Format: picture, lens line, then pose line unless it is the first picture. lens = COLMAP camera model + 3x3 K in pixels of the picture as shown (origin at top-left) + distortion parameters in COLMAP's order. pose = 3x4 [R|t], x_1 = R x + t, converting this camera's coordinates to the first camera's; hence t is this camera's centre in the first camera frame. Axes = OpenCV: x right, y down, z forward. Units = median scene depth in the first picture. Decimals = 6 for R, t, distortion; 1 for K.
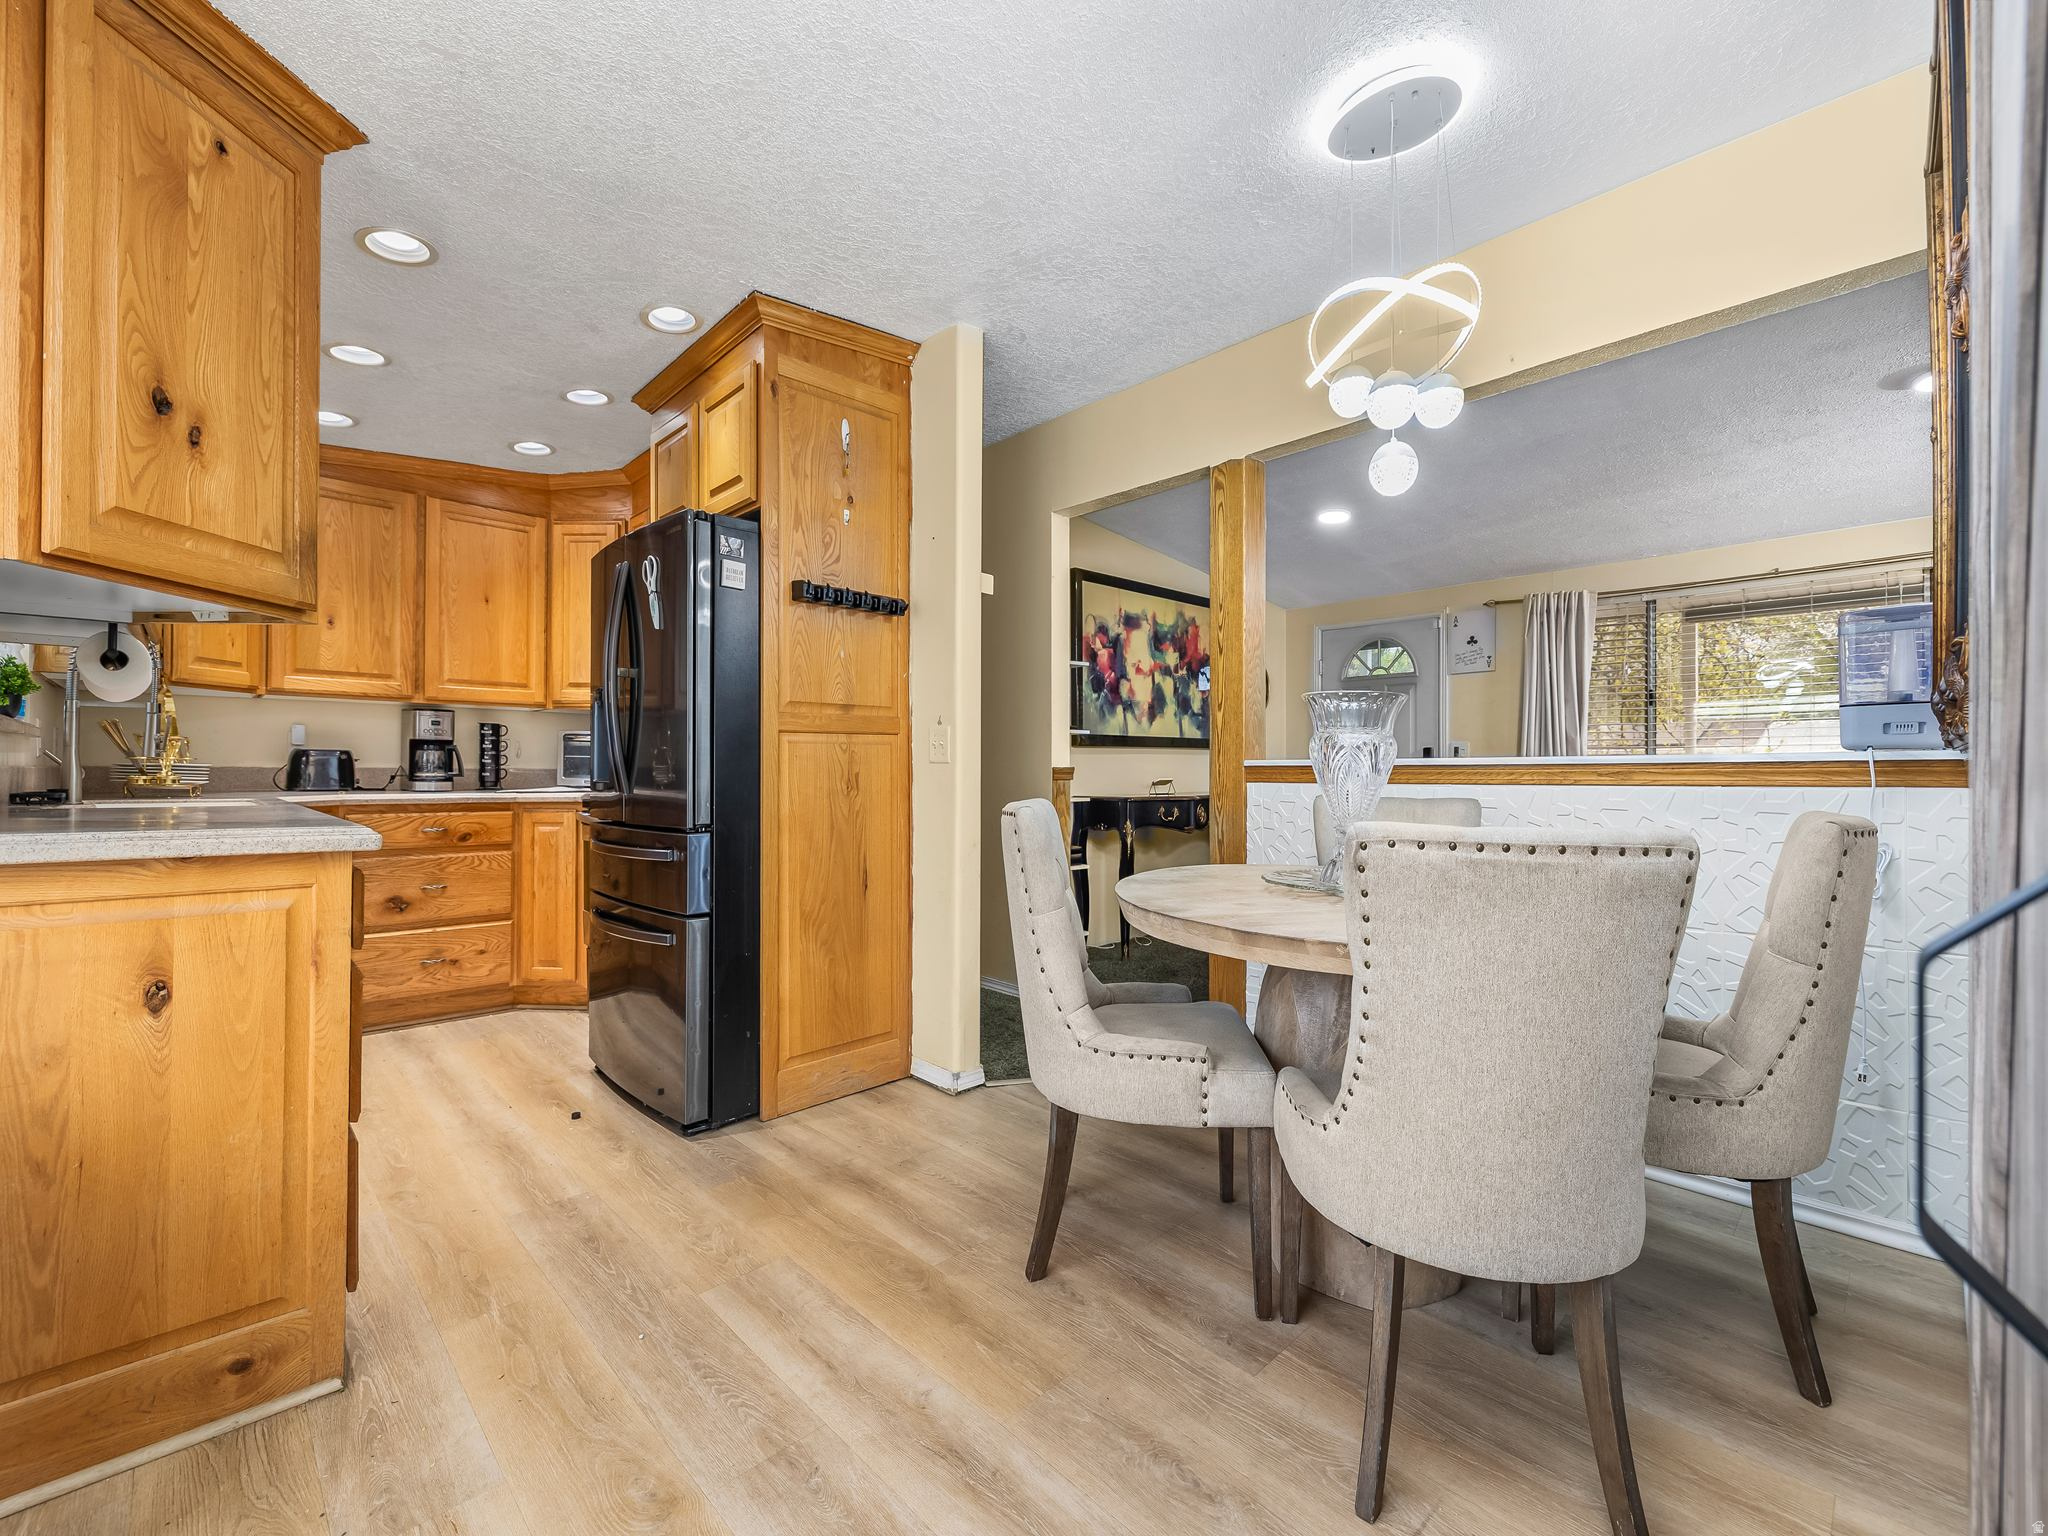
lens RADIAL K [[872.9, 0, 1019.3], [0, 872.9, 773.7], [0, 0, 1]] dist [-0.001602, 0.000545]
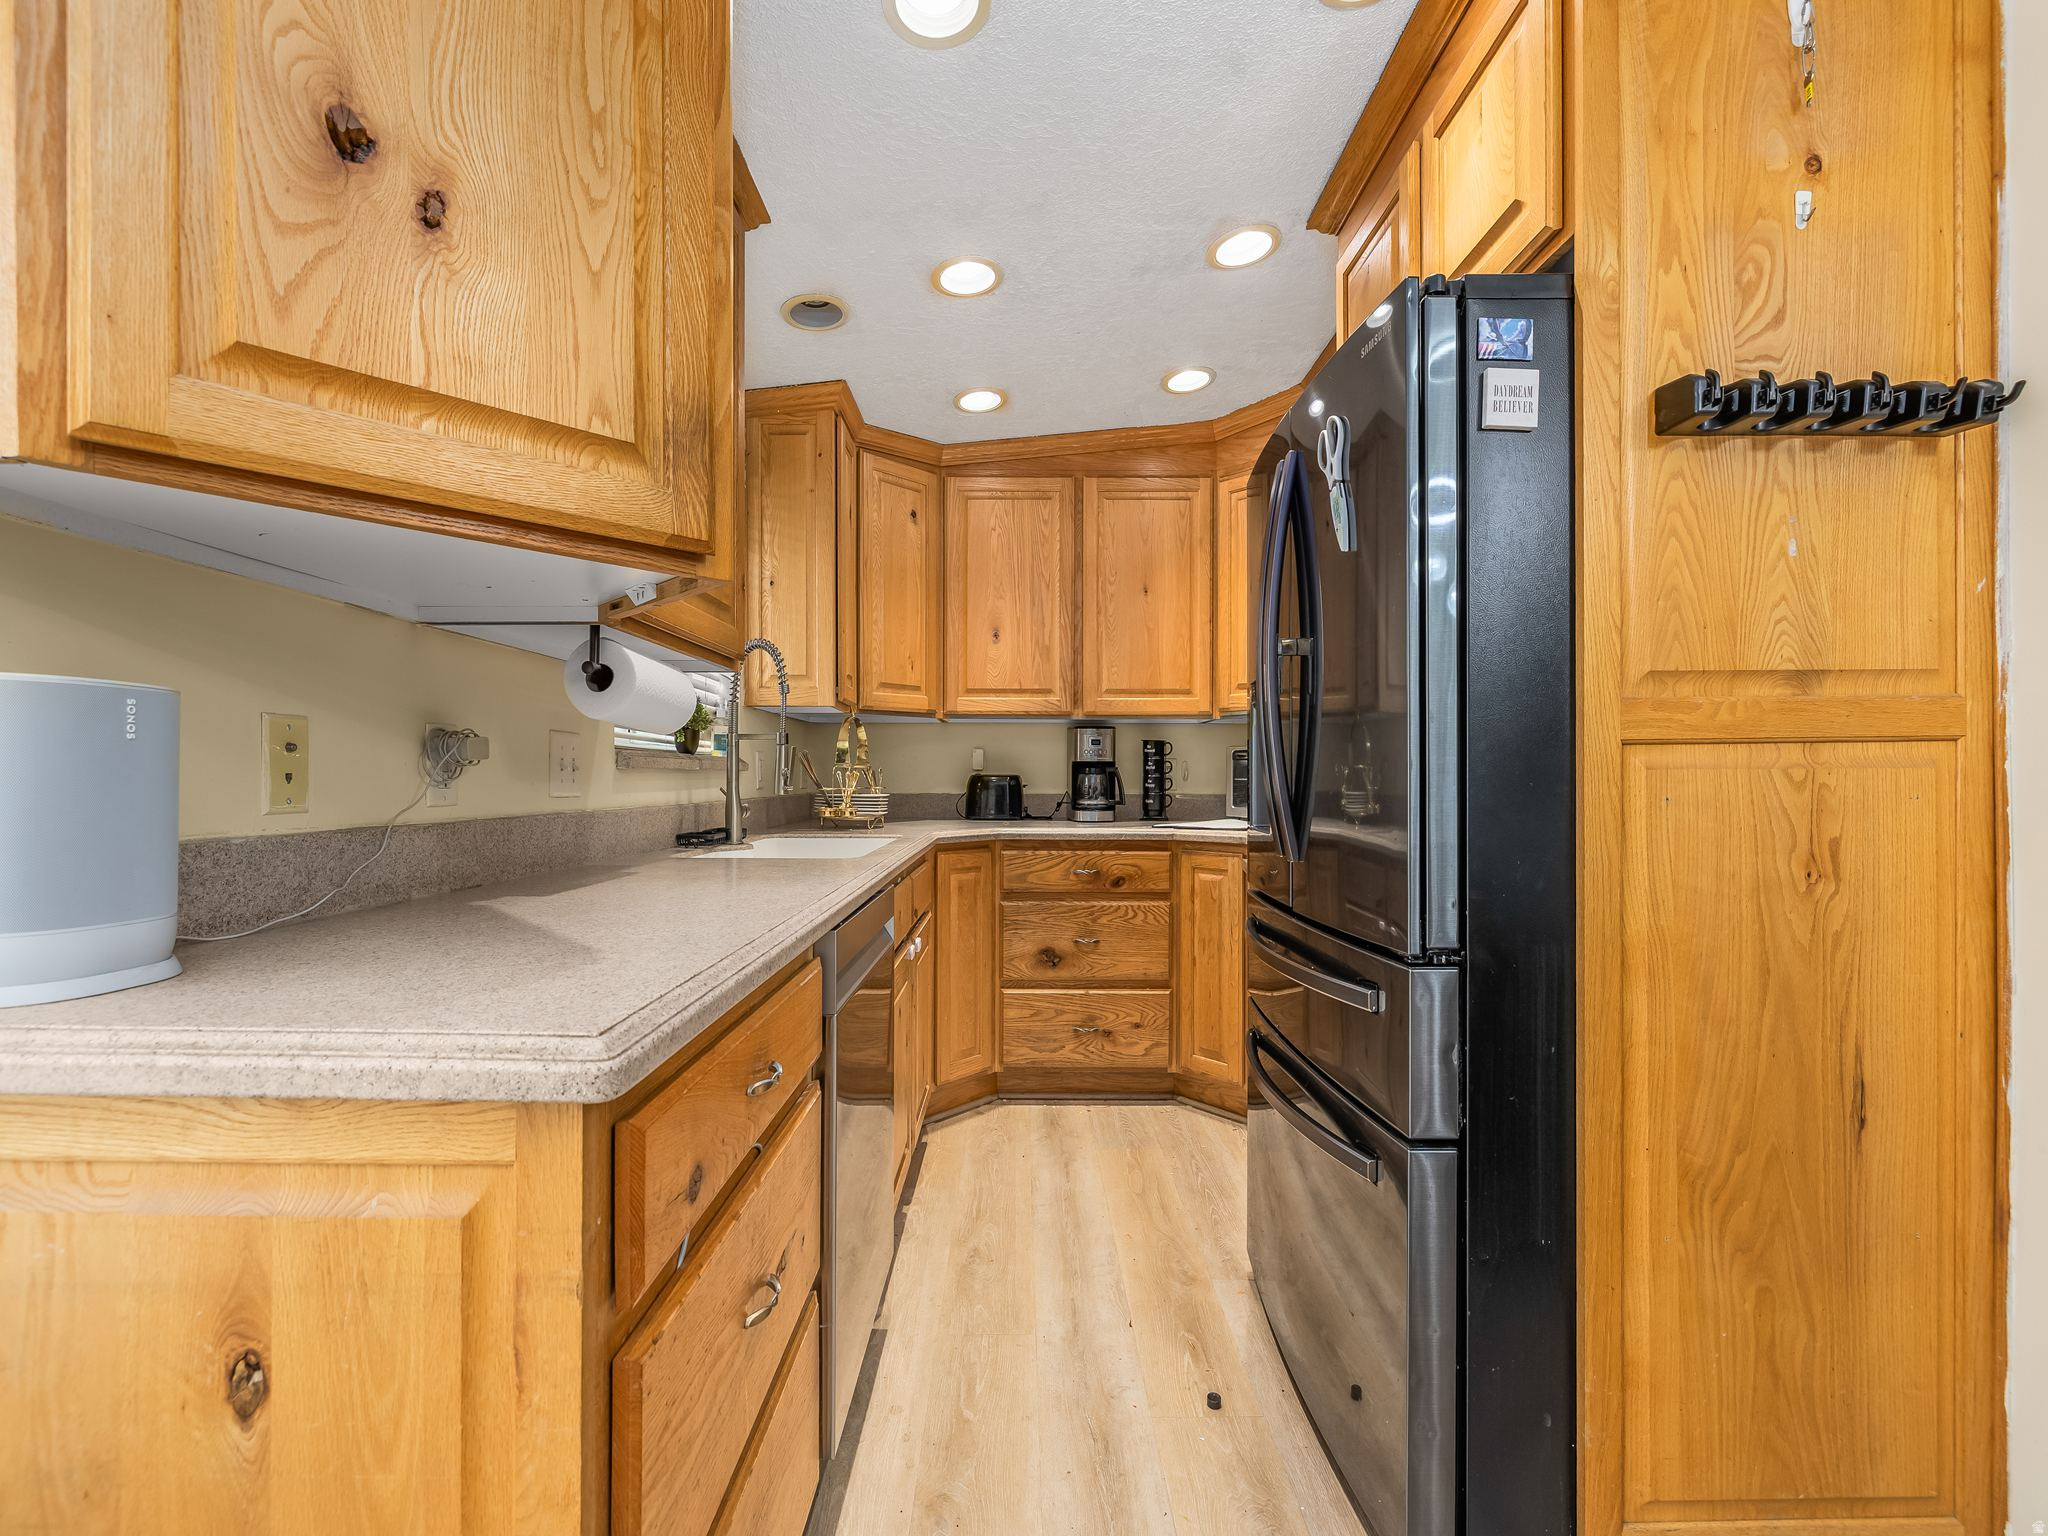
lens RADIAL K [[872.9, 0, 1019.3], [0, 872.9, 773.7], [0, 0, 1]] dist [-0.001602, 0.000545]
pose [[0.723168, -0.006013, -0.690646, -0.171171], [0.000865, 0.999969, -0.007801, -0.026803], [0.690672, 0.005044, 0.723151, 0.426312]]
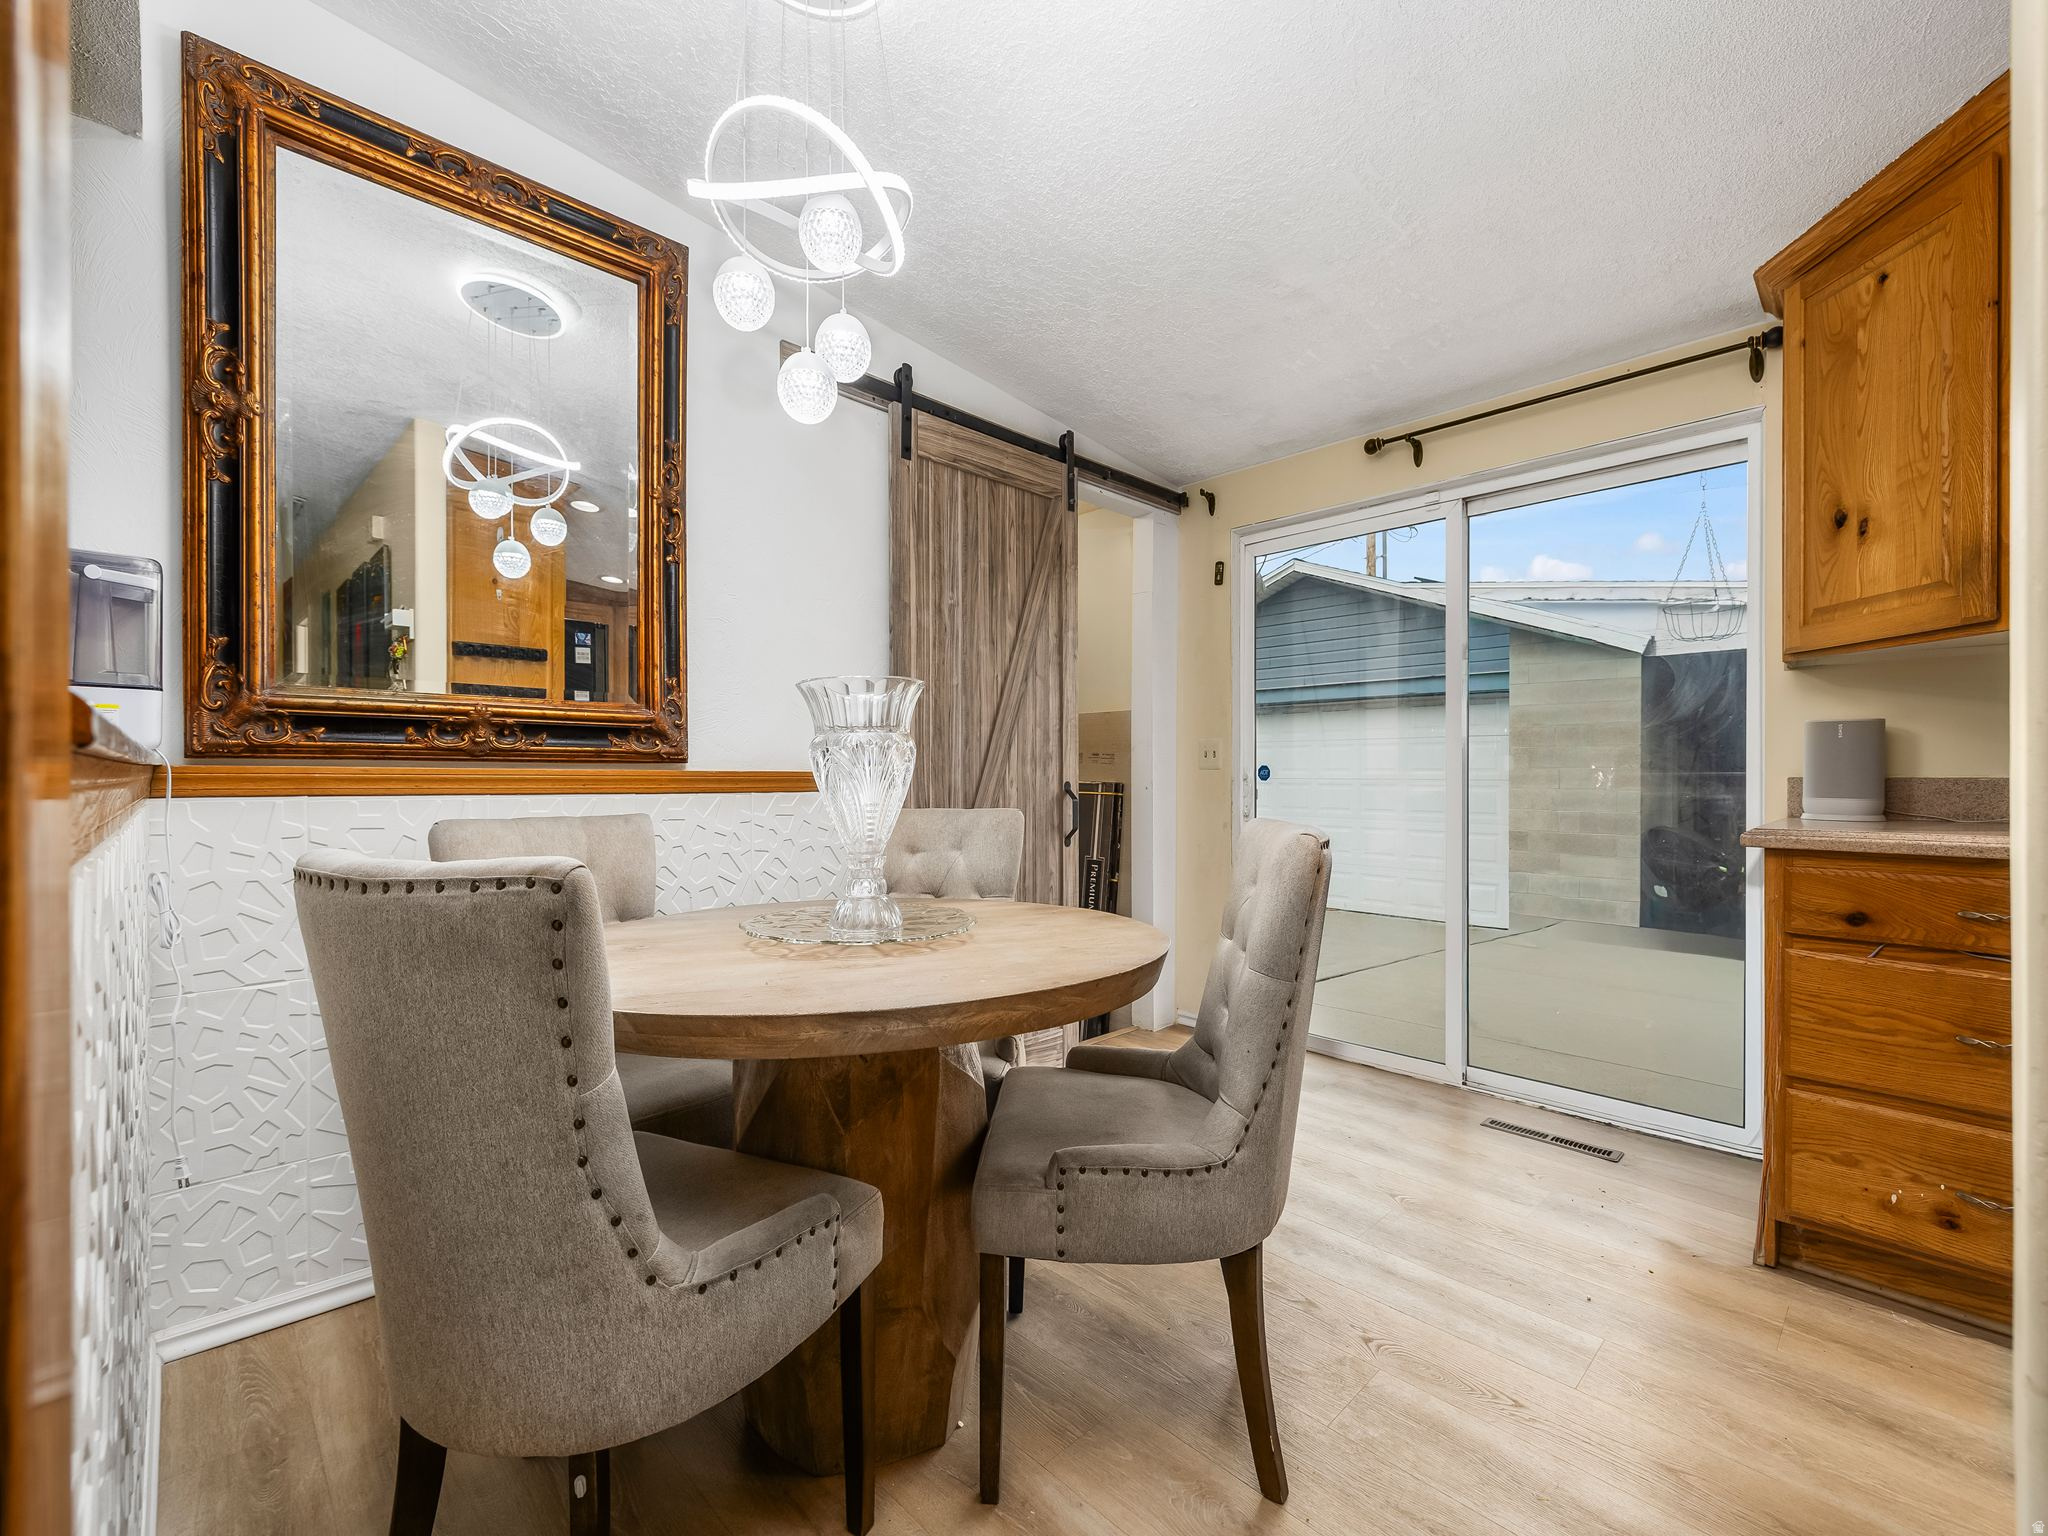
lens RADIAL K [[872.9, 0, 1019.3], [0, 872.9, 773.7], [0, 0, 1]] dist [-0.001602, 0.000545]
pose [[-0.999964, -0.003989, -0.007423, 0.157498], [-0.003953, 0.999981, -0.004777, -0.004115], [0.007442, -0.004747, -0.999961, 1.122180]]
